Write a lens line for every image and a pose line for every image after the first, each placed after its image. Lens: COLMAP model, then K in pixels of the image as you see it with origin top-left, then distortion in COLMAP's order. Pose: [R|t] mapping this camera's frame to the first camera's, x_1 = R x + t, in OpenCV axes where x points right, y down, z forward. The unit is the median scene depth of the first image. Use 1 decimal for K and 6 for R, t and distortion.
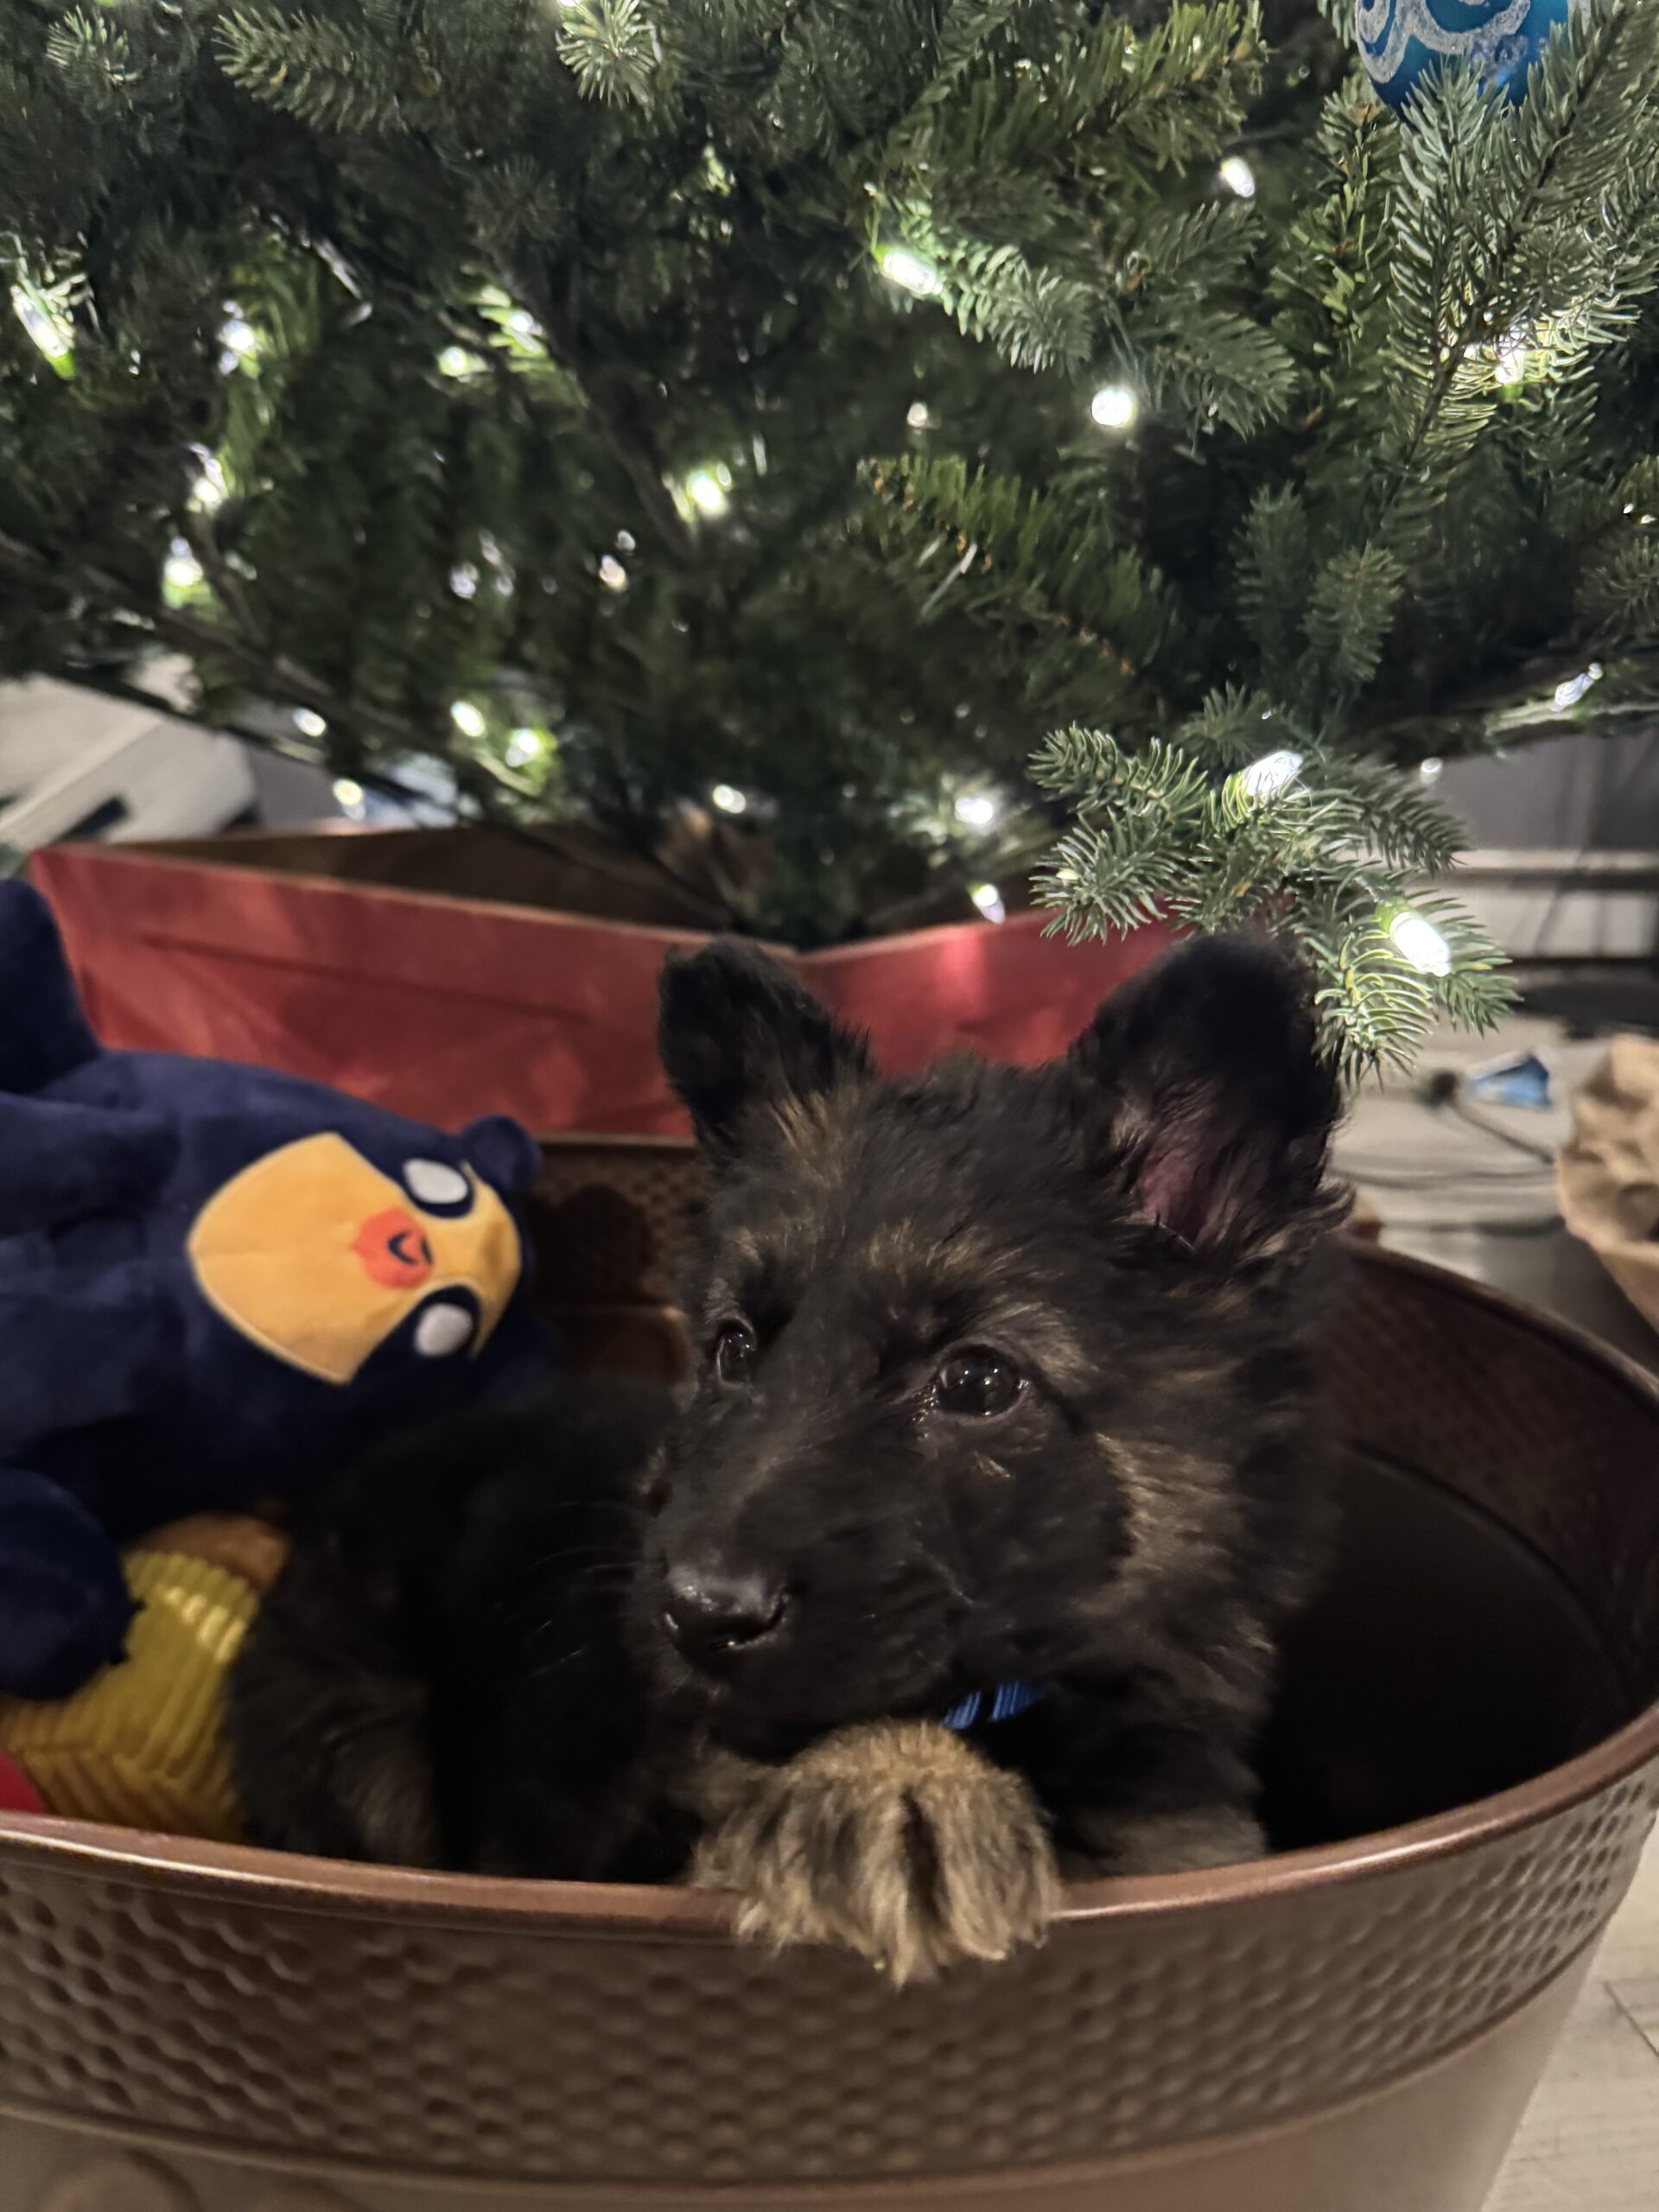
lens RADIAL K [[1536.6, 0, 836.0], [0, 1536.6, 1094.7], [0, 0, 1]] dist [-0.038764, 0.007809]
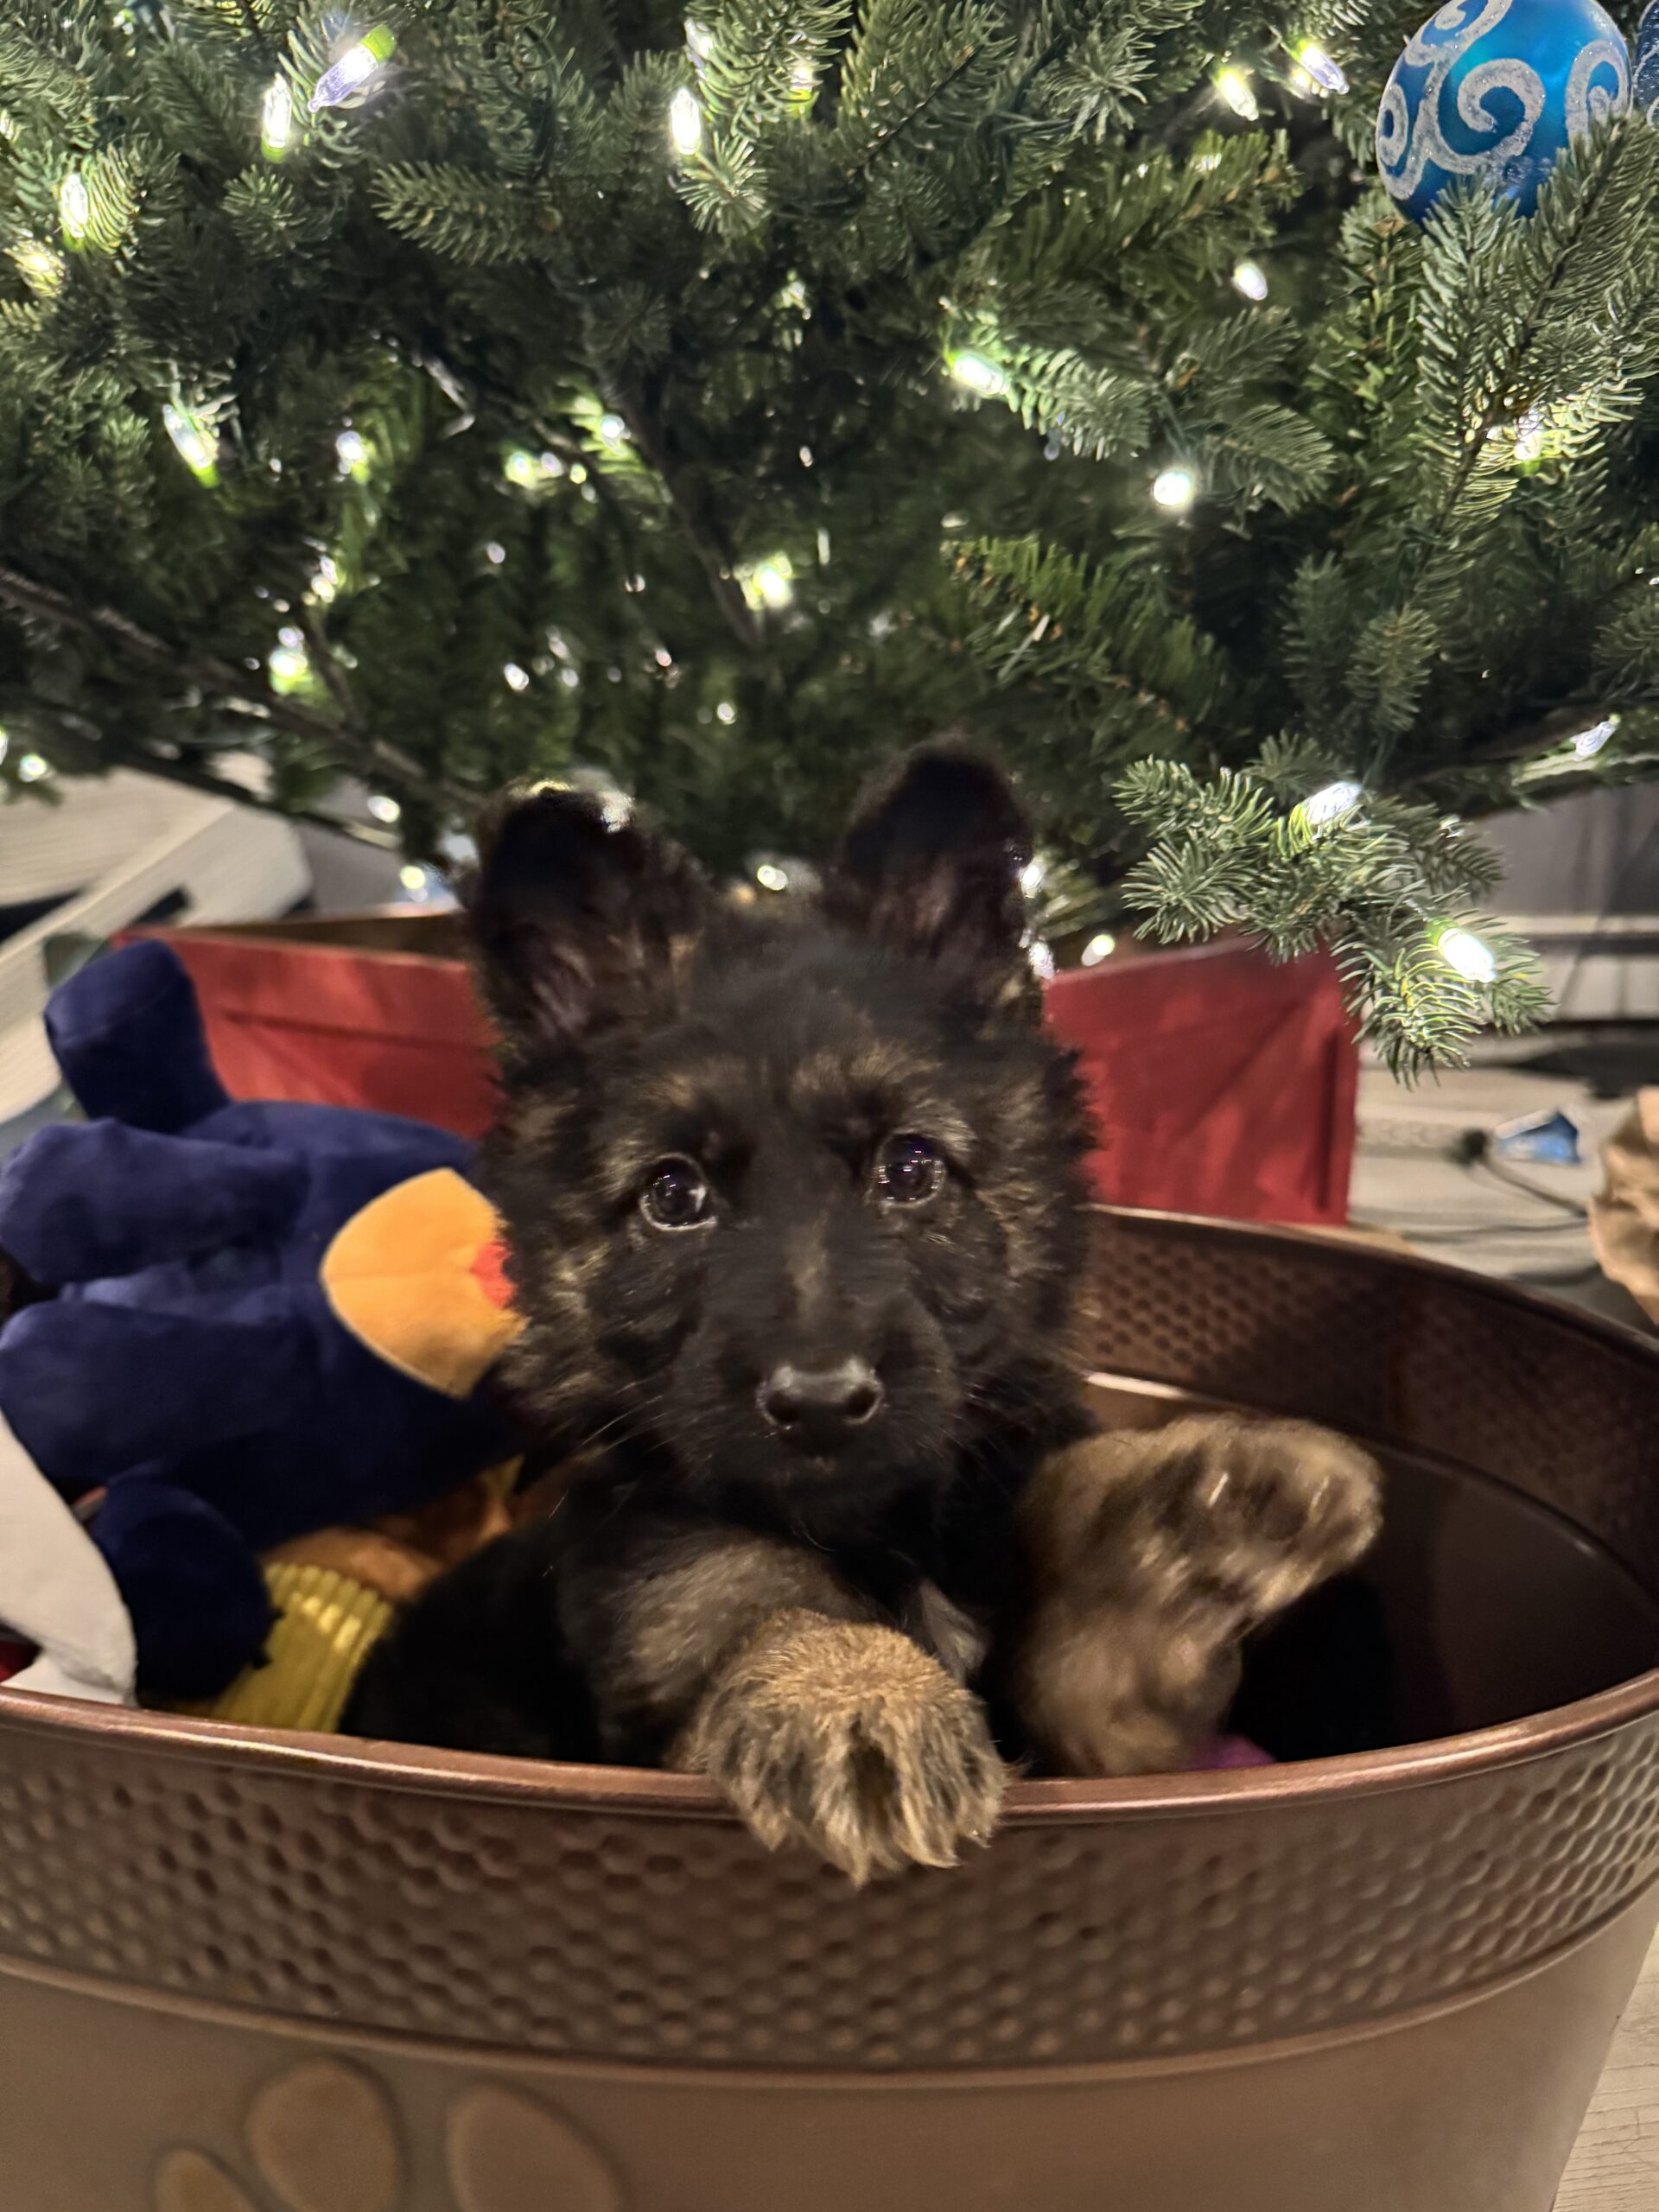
lens RADIAL K [[1536.6, 0, 823.3], [0, 1536.6, 1103.2], [0, 0, 1]] dist [-0.038764, 0.007809]
pose [[0.999672, -0.016437, -0.019626, -0.047280], [0.015384, 0.998495, -0.052643, 0.042608], [0.020461, 0.052324, 0.998421, -0.078485]]
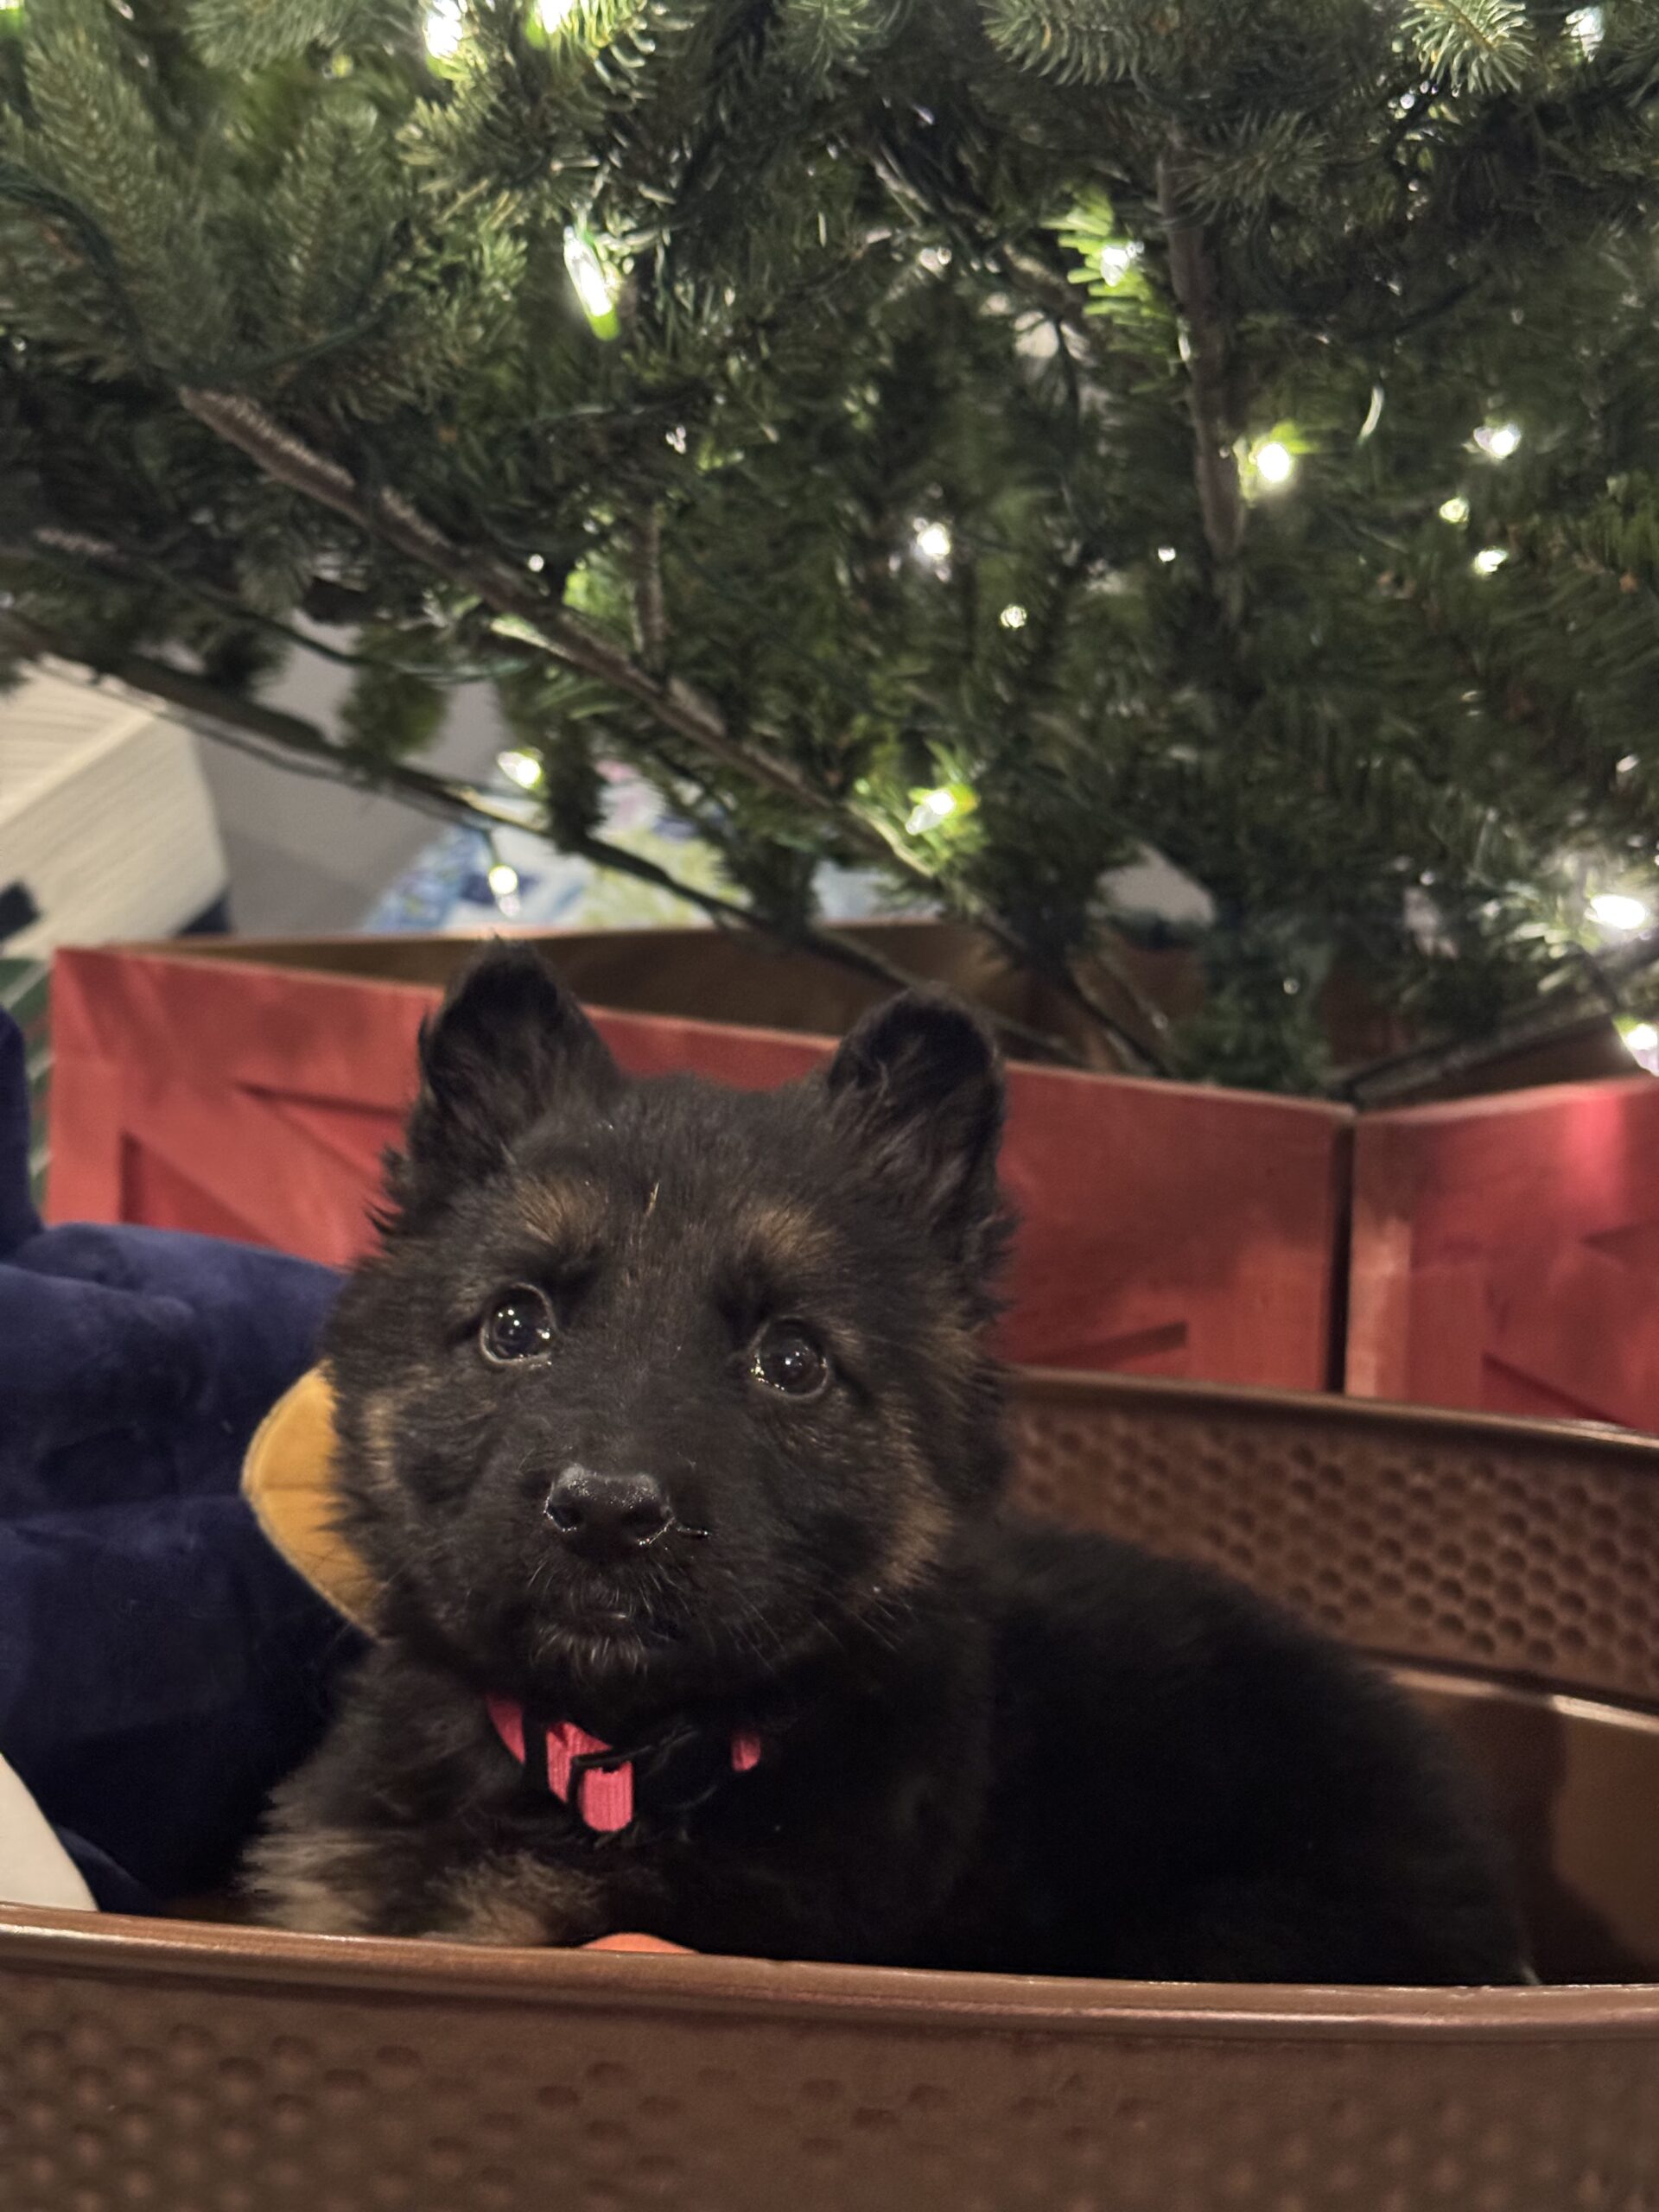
lens RADIAL K [[3054.7, 0, 811.3], [0, 3054.7, 1024.0], [0, 0, 1]] dist [0.215614, 0.000000]
pose [[0.998961, 0.015664, -0.042803, -0.333277], [-0.022057, 0.987942, -0.153244, 0.128224], [0.039886, 0.154029, 0.987261, -0.548580]]
